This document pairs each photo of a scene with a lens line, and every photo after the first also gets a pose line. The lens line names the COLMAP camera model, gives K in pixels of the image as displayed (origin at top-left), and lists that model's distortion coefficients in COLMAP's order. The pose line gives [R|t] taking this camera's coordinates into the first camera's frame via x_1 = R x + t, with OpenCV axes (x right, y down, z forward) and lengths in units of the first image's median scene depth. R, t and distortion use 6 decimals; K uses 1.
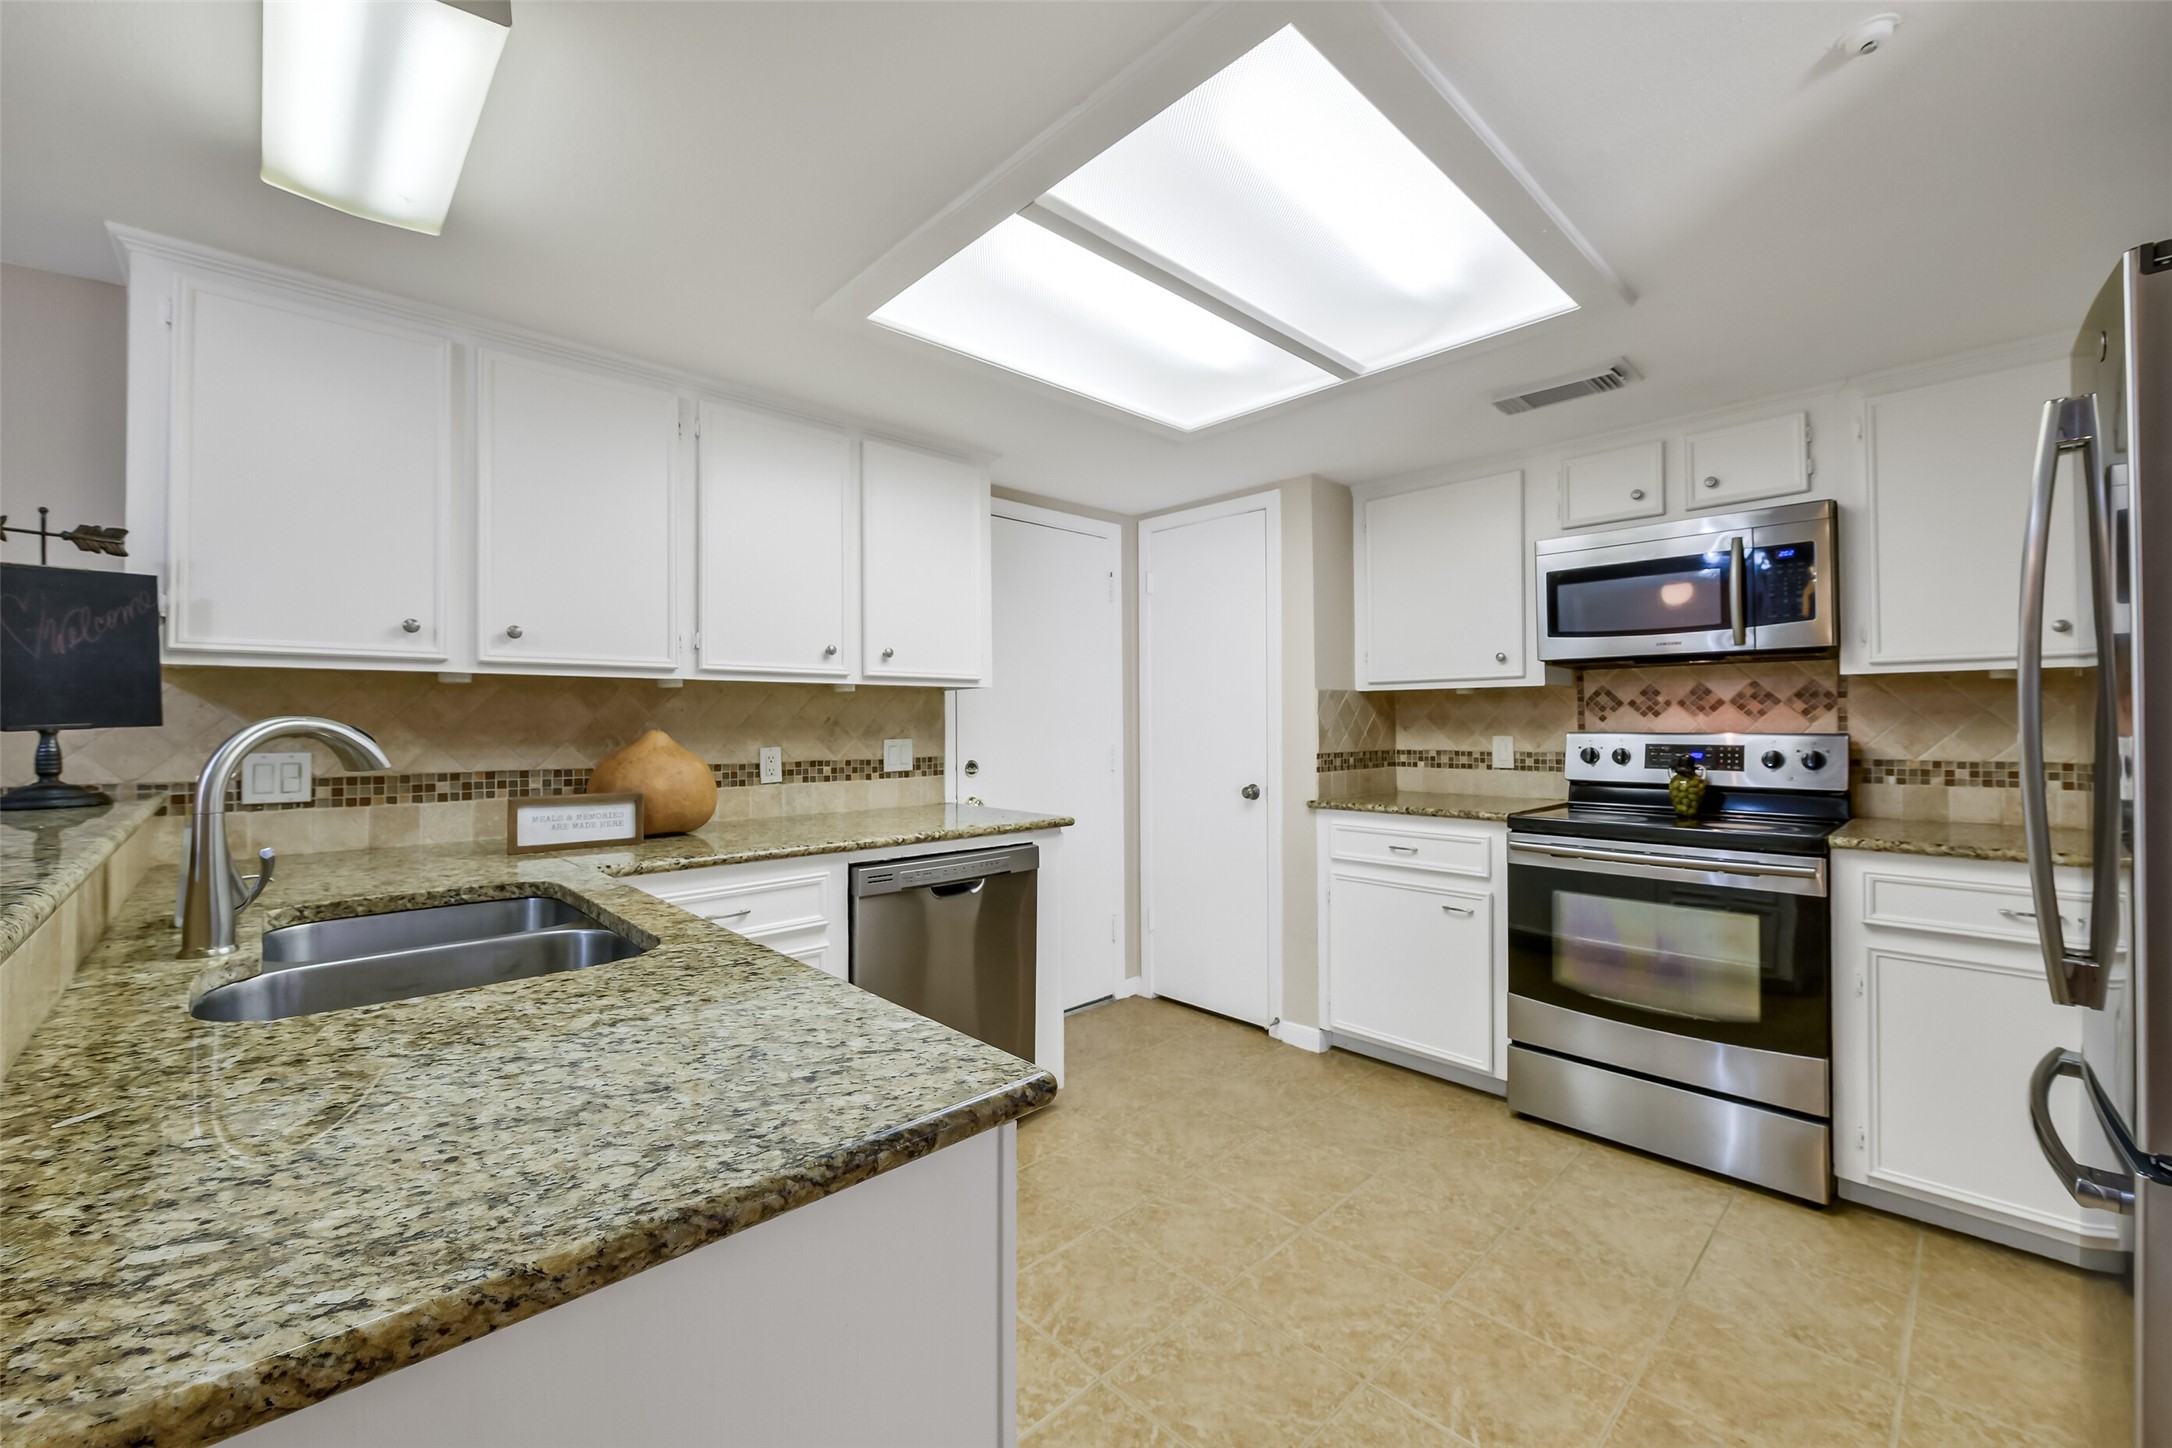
lens RADIAL K [[859.0, 0, 1085.8], [0, 859.0, 712.8], [0, 0, 1]] dist [-0.008310, -0.000279]
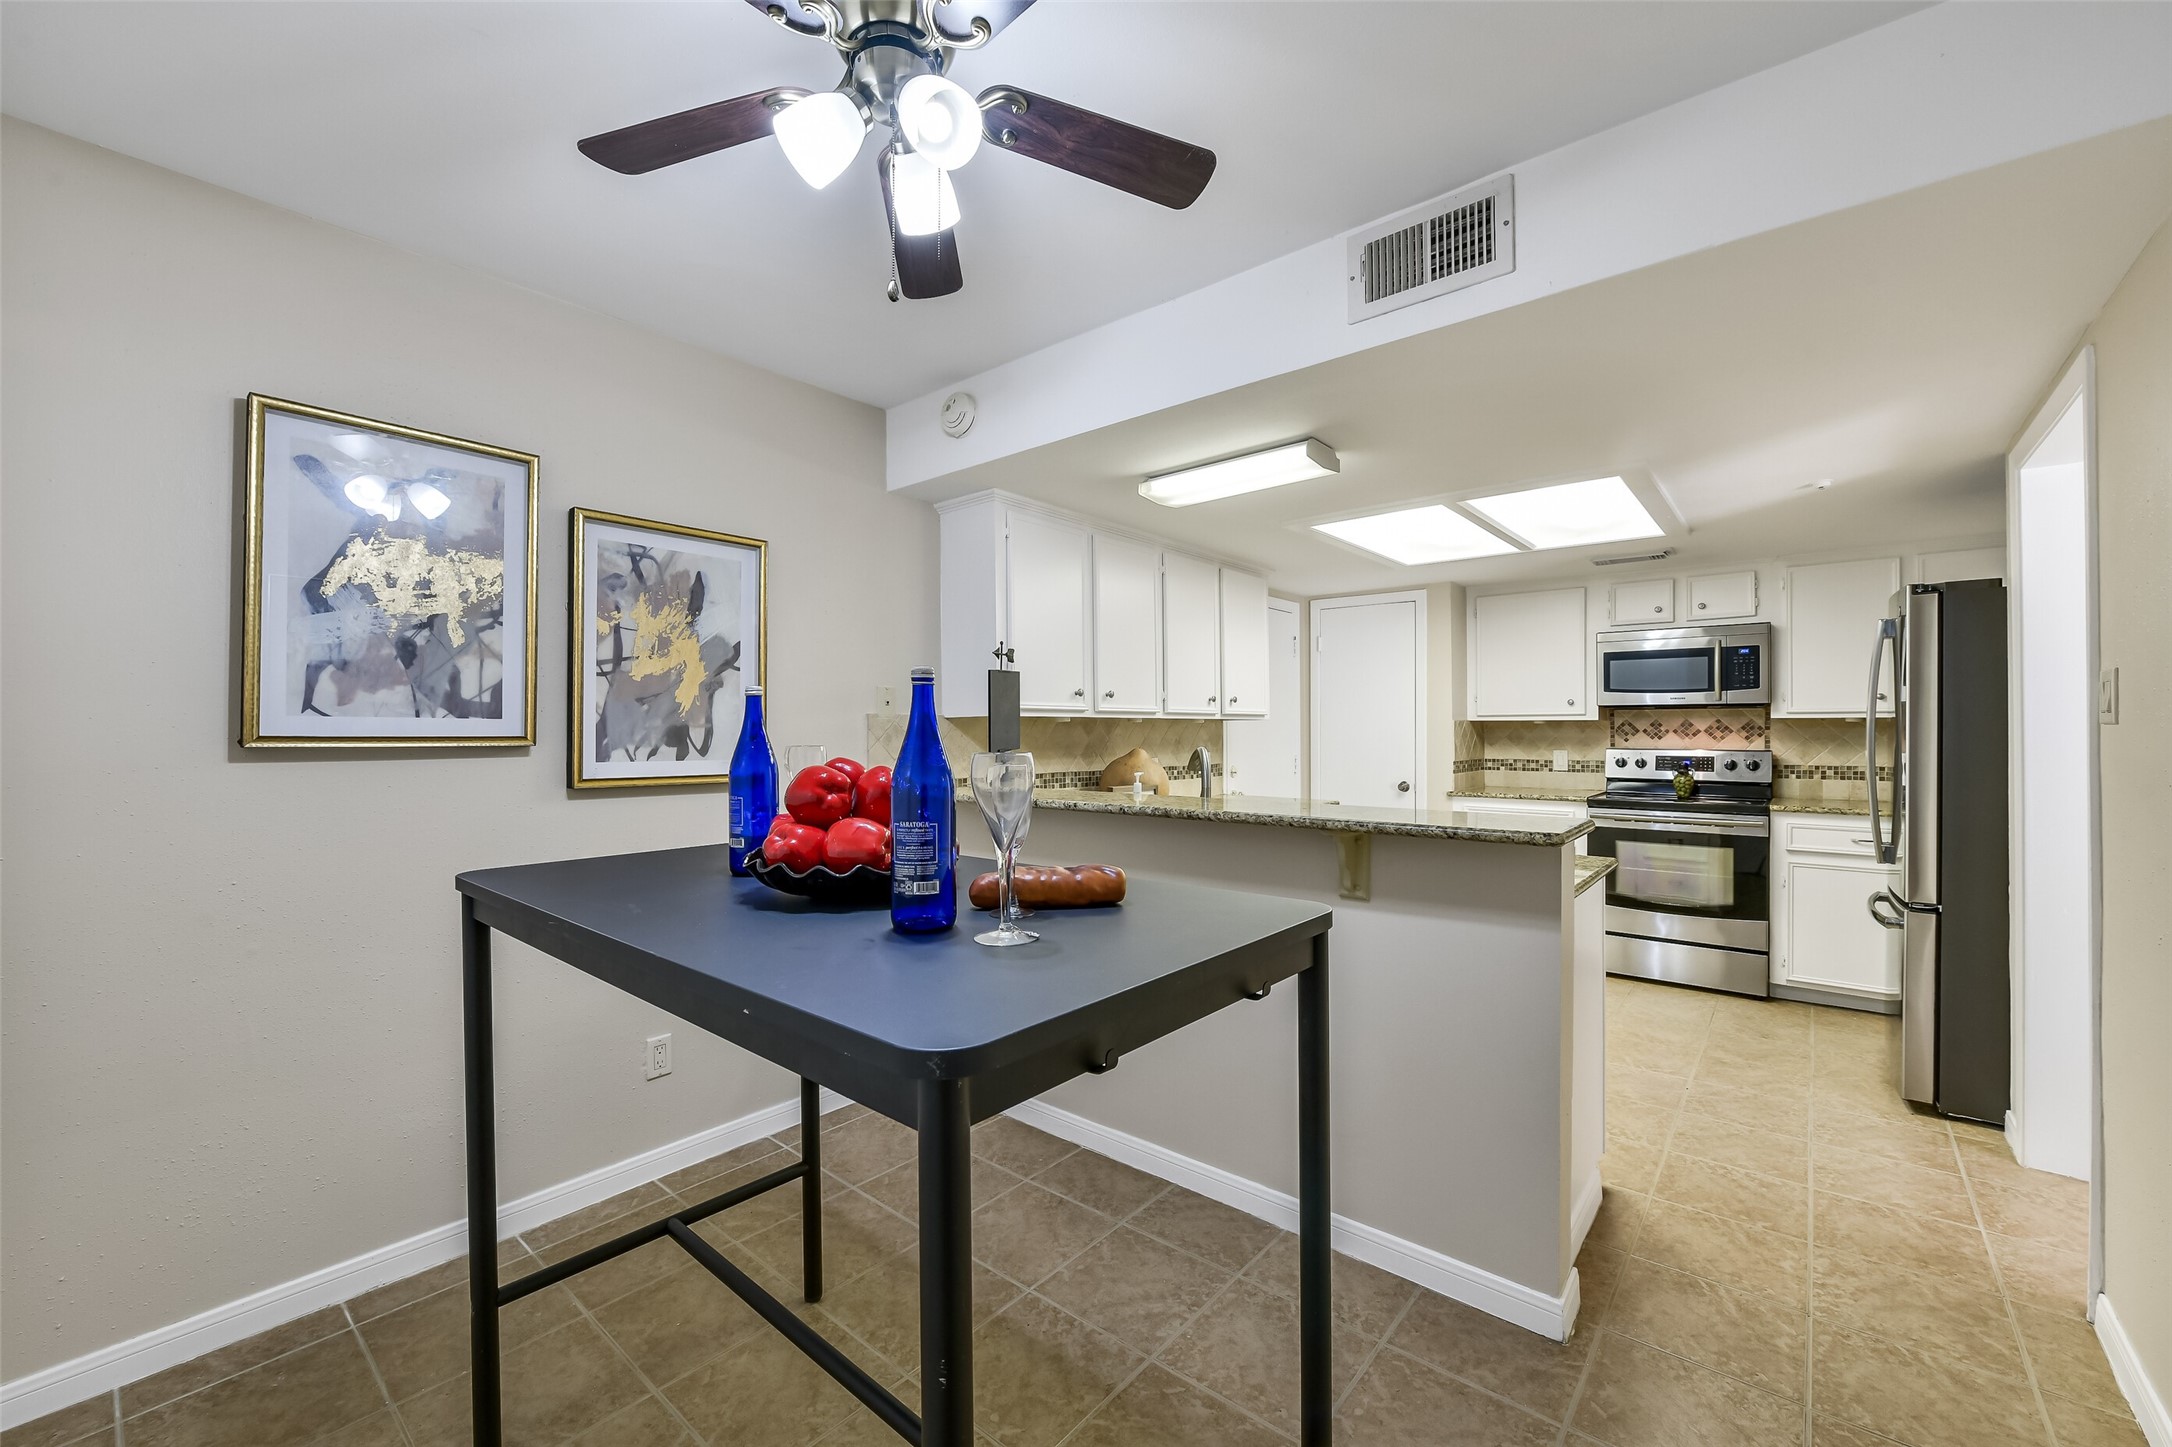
lens RADIAL K [[859.0, 0, 1084.9], [0, 859.0, 734.3], [0, 0, 1]] dist [-0.008310, -0.000279]
pose [[0.993974, 0.002854, 0.109575, -0.707310], [-0.004748, 0.999844, 0.017027, -0.031922], [-0.109509, -0.017445, 0.993833, -0.598417]]
